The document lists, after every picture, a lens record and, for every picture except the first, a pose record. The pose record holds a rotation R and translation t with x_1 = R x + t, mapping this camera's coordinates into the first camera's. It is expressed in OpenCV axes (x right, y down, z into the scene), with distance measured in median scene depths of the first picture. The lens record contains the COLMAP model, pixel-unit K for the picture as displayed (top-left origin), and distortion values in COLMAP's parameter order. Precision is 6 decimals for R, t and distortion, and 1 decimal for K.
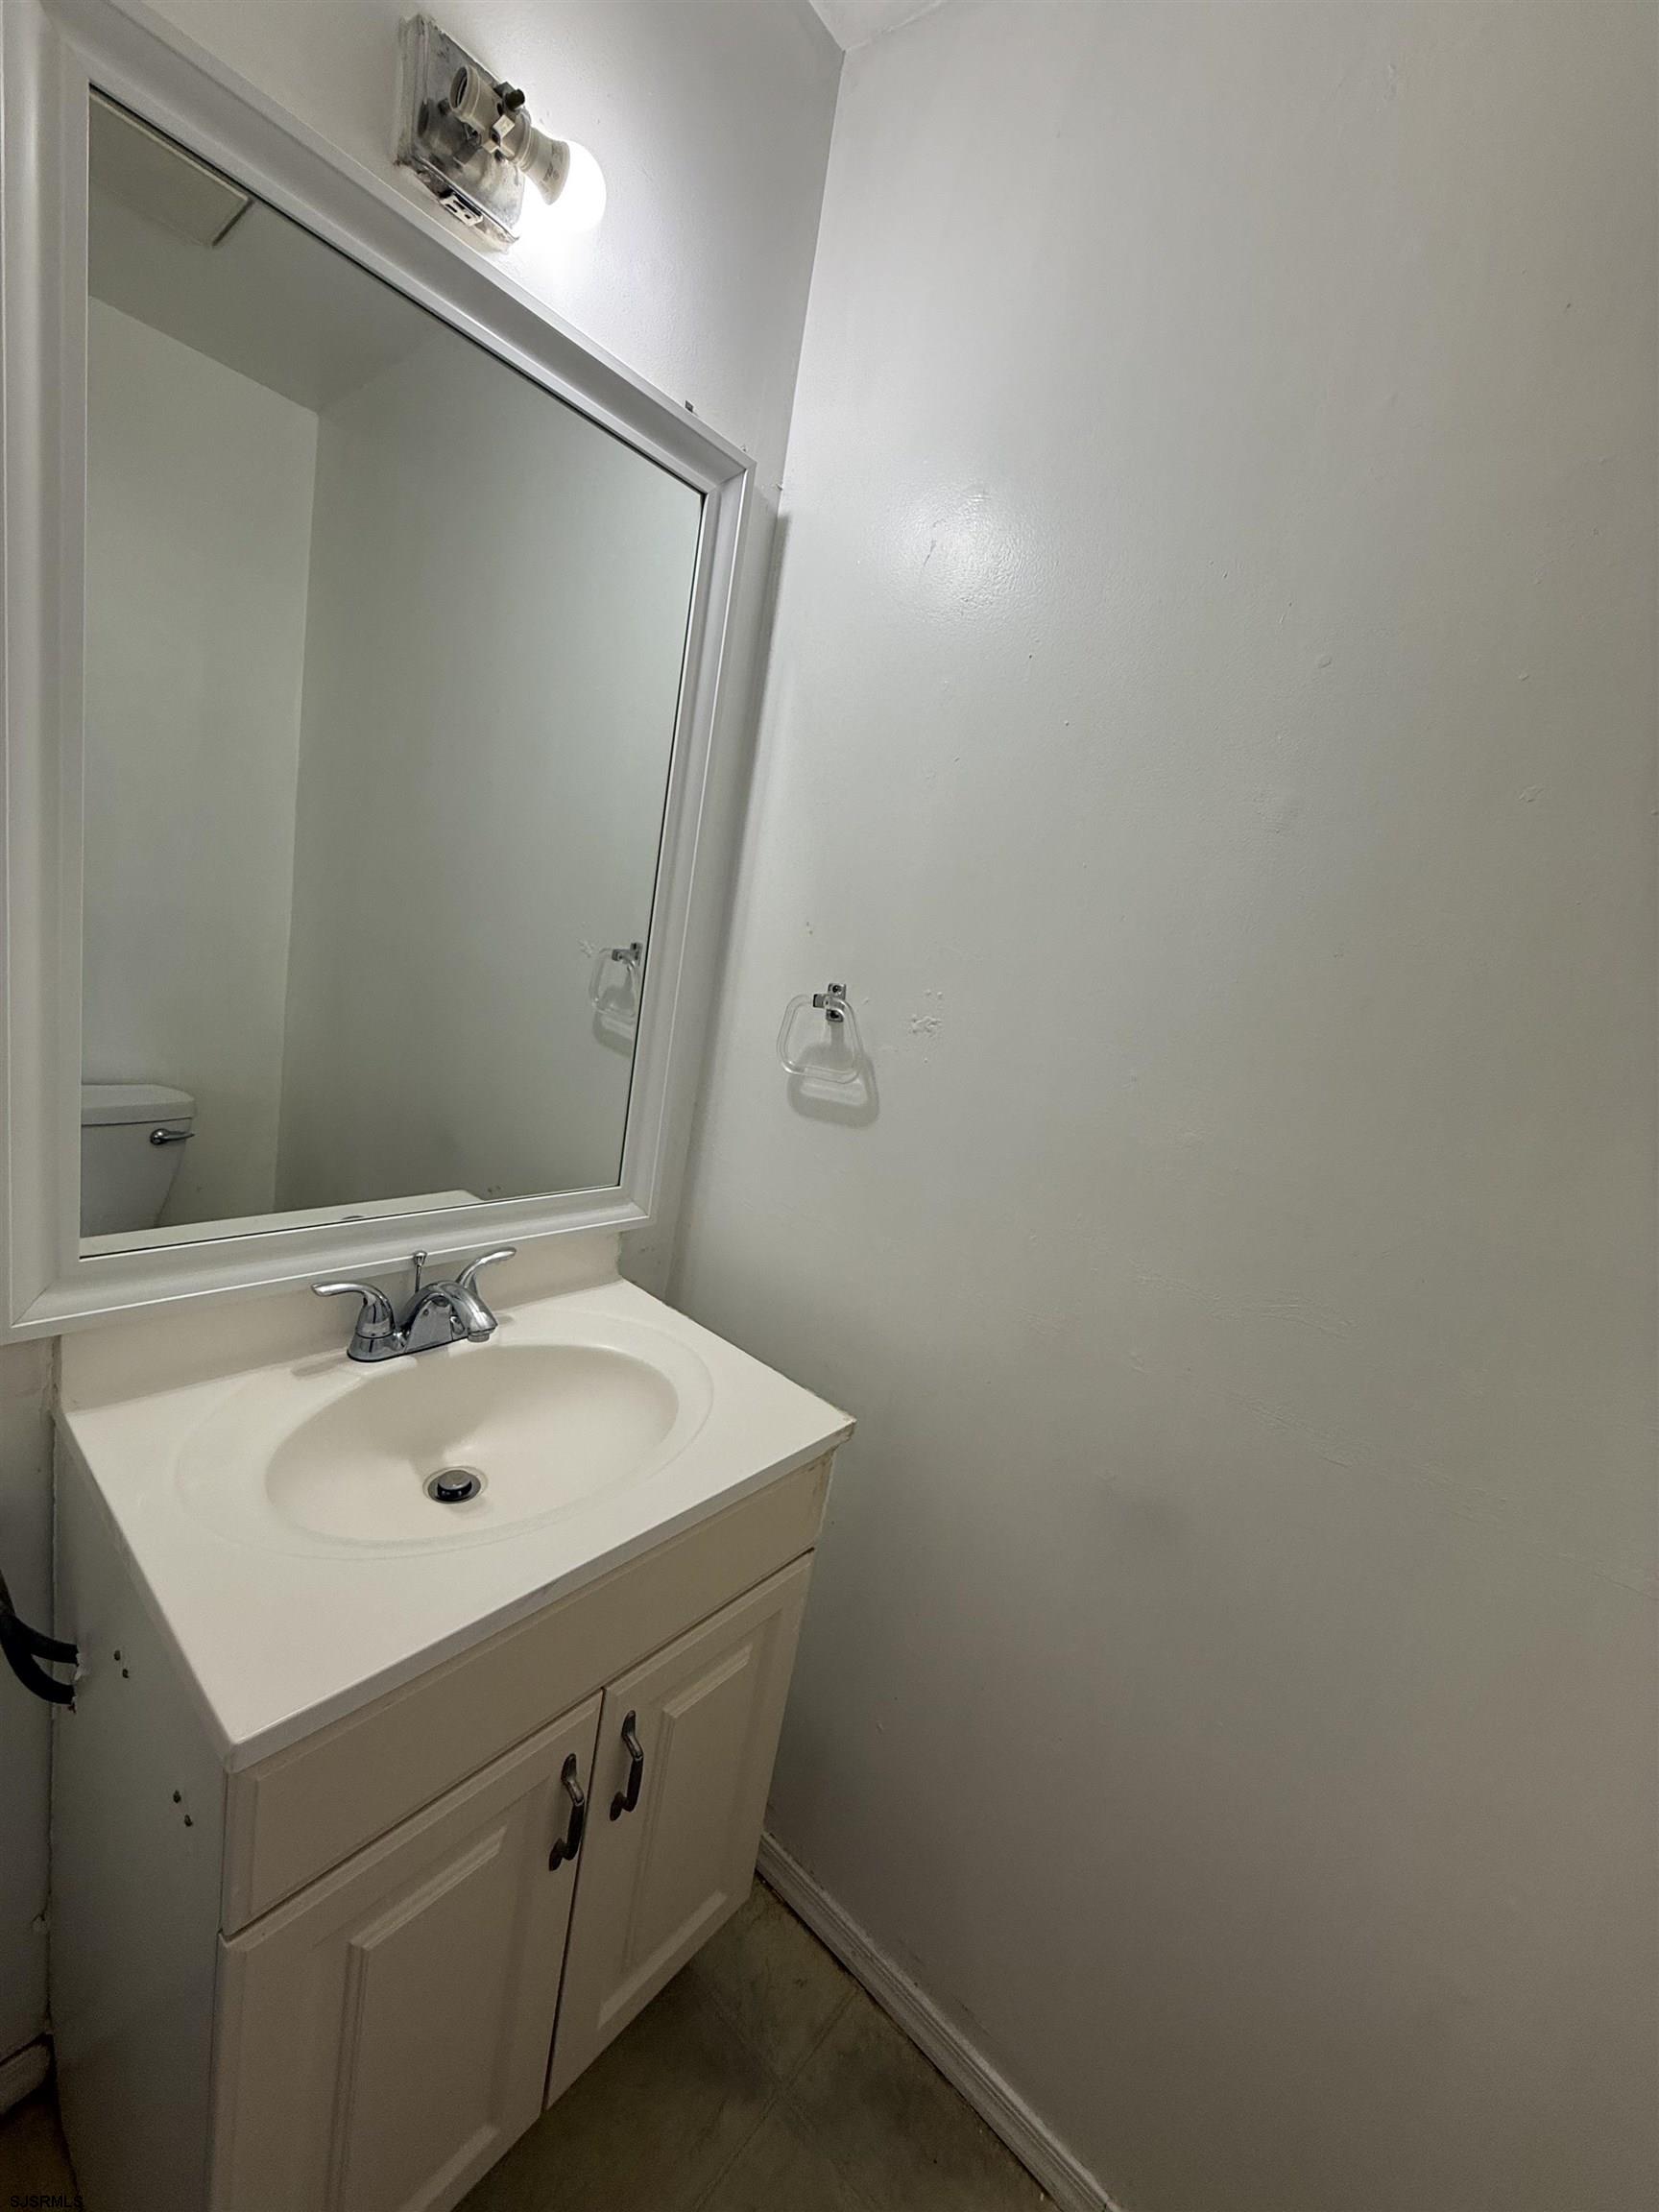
lens RADIAL K [[882.2, 0, 829.5], [0, 882.2, 1106.0], [0, 0, 1]] dist [-0.000690, -0.000030]
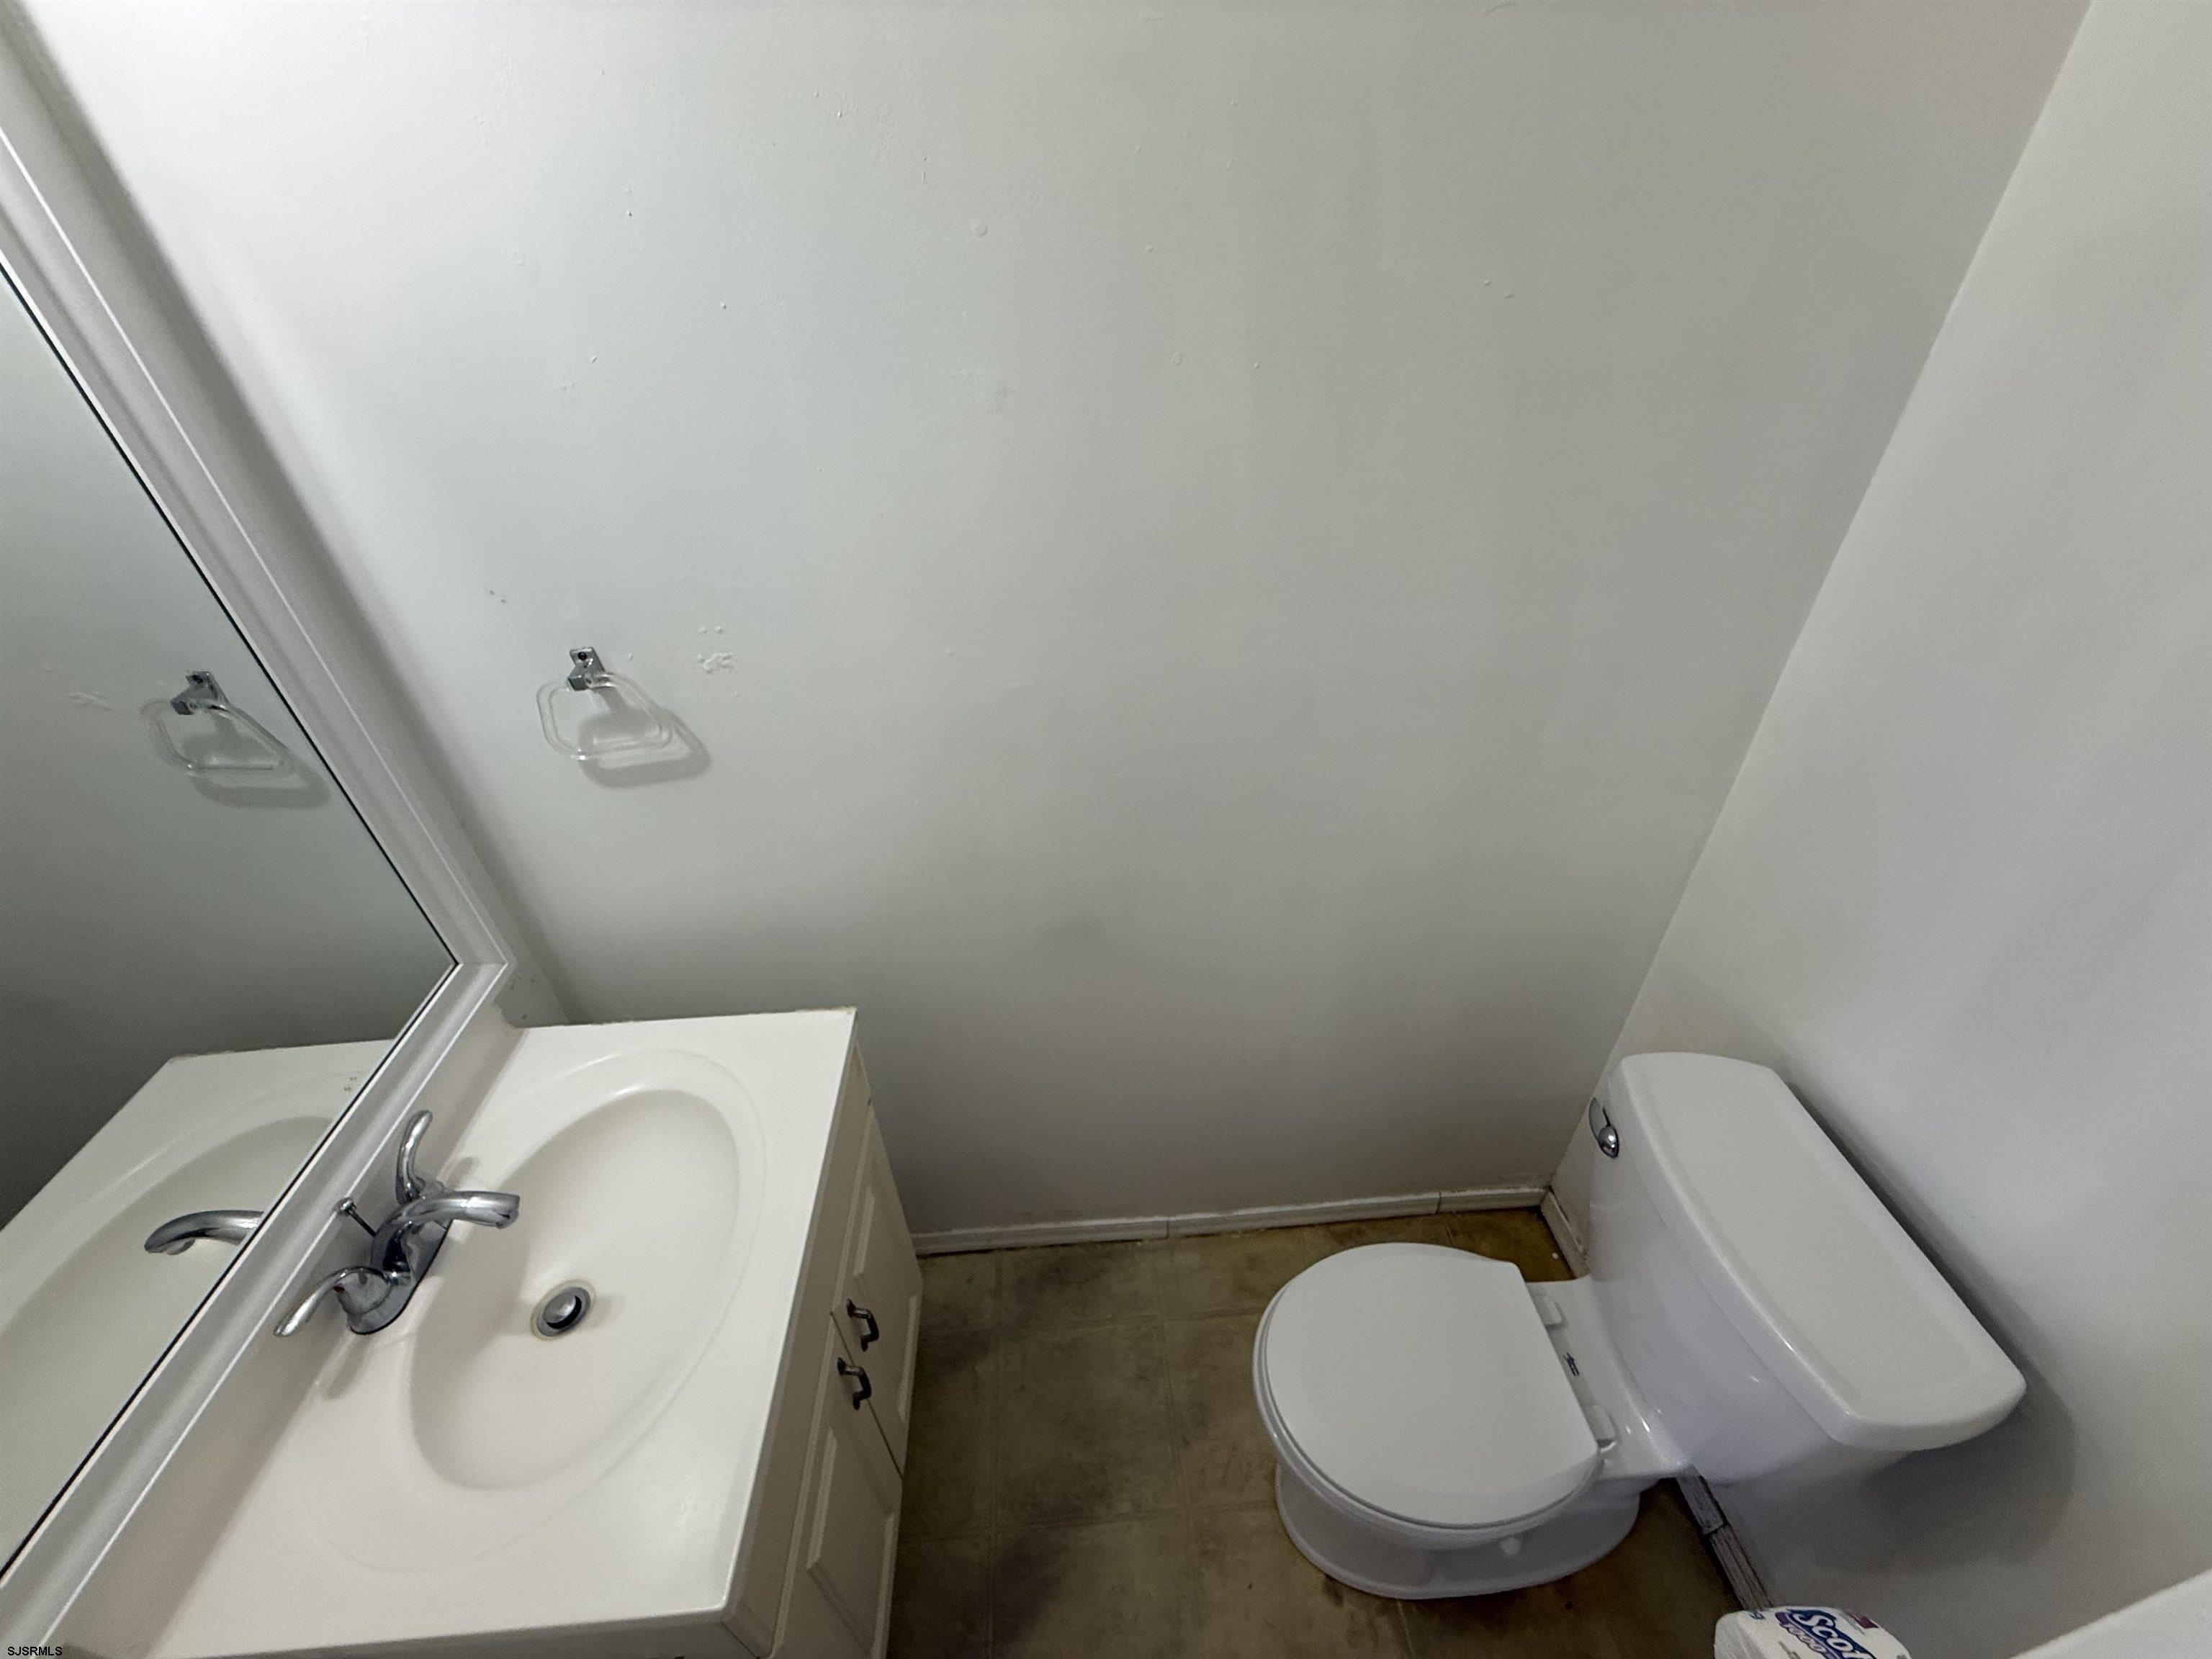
lens RADIAL K [[882.2, 0, 1097.8], [0, 882.2, 831.5], [0, 0, 1]] dist [-0.000690, -0.000030]
pose [[0.712499, -0.555245, 0.429008, -0.099487], [0.289902, 0.789727, 0.540636, -0.319397], [-0.638985, -0.260833, 0.723647, 0.015315]]
